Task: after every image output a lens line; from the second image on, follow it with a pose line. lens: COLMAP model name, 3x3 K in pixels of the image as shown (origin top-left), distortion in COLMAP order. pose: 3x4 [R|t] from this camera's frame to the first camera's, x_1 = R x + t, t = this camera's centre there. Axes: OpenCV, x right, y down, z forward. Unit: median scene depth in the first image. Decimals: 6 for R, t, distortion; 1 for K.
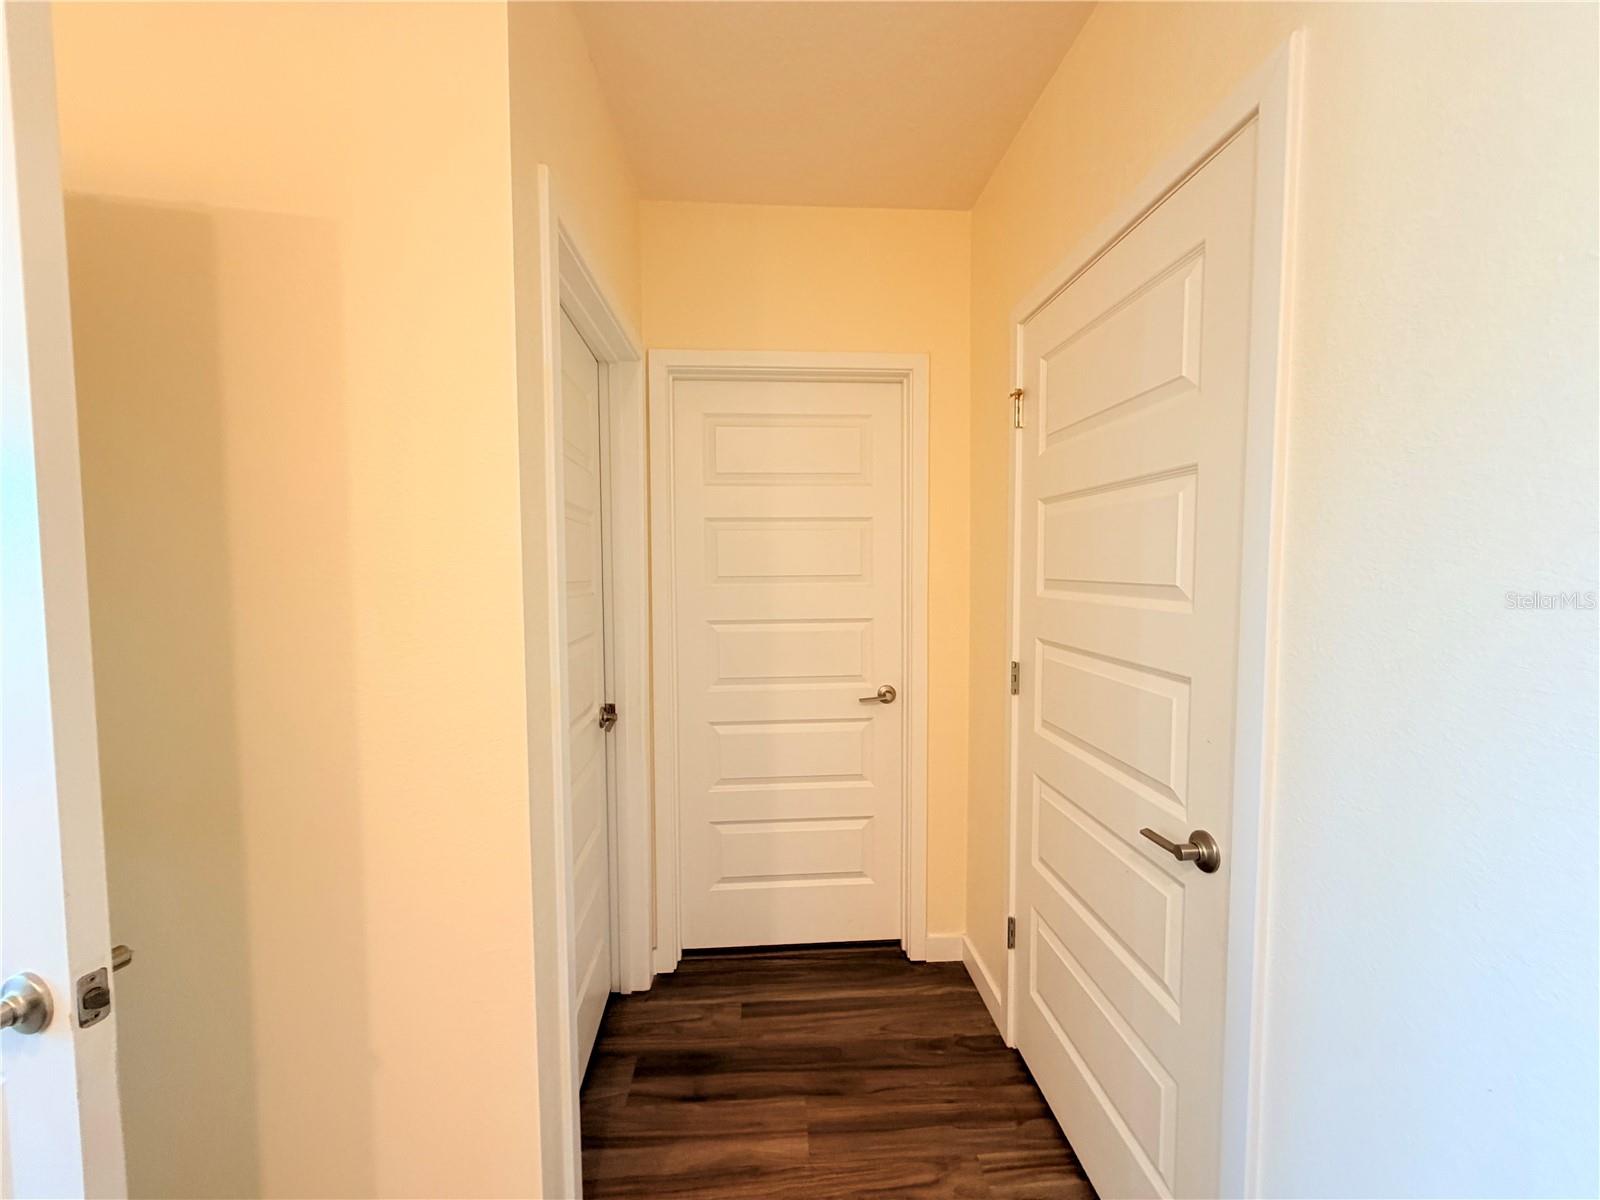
lens RADIAL K [[639.5, 0, 801.5], [0, 639.5, 594.8], [0, 0, 1]] dist [0.002559, -0.000278]
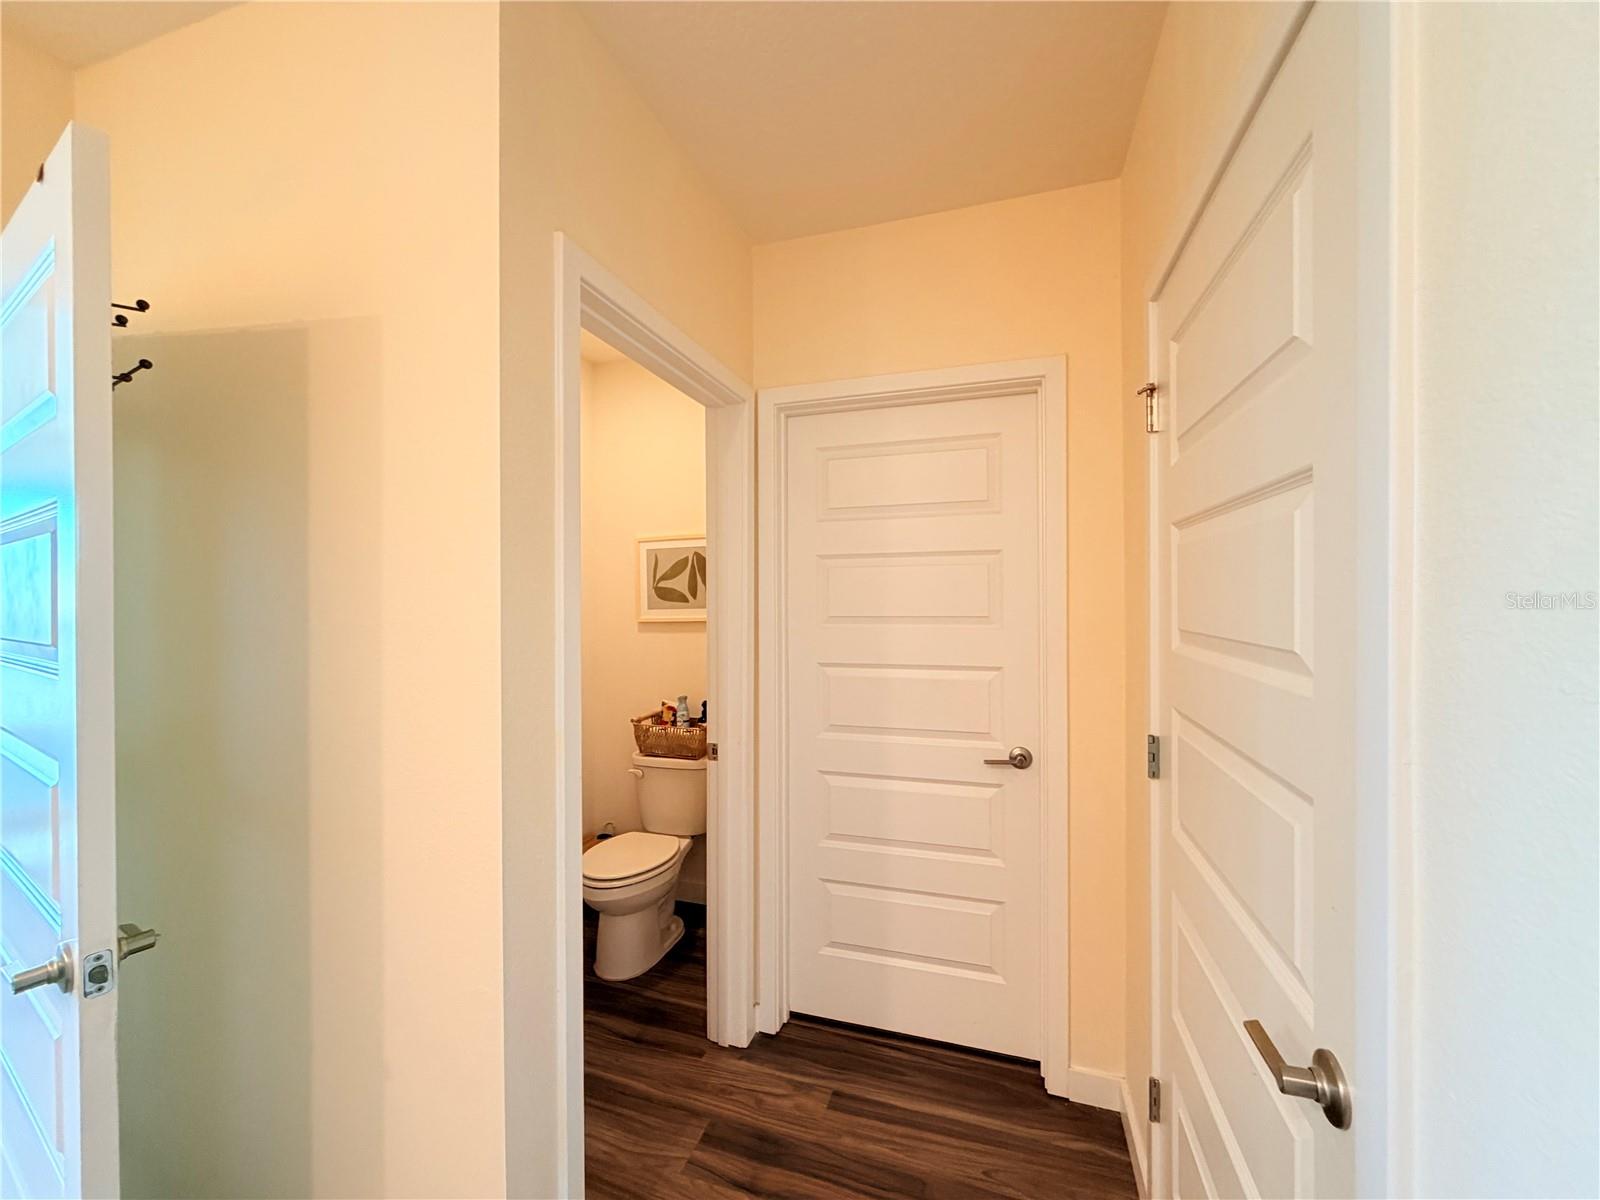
lens RADIAL K [[639.5, 0, 799.1], [0, 639.5, 595.4], [0, 0, 1]] dist [0.002559, -0.000278]
pose [[0.928652, -0.001924, -0.370946, 0.194538], [-0.015348, 0.998931, -0.043602, -0.019327], [0.370633, 0.046185, 0.927630, 0.109025]]
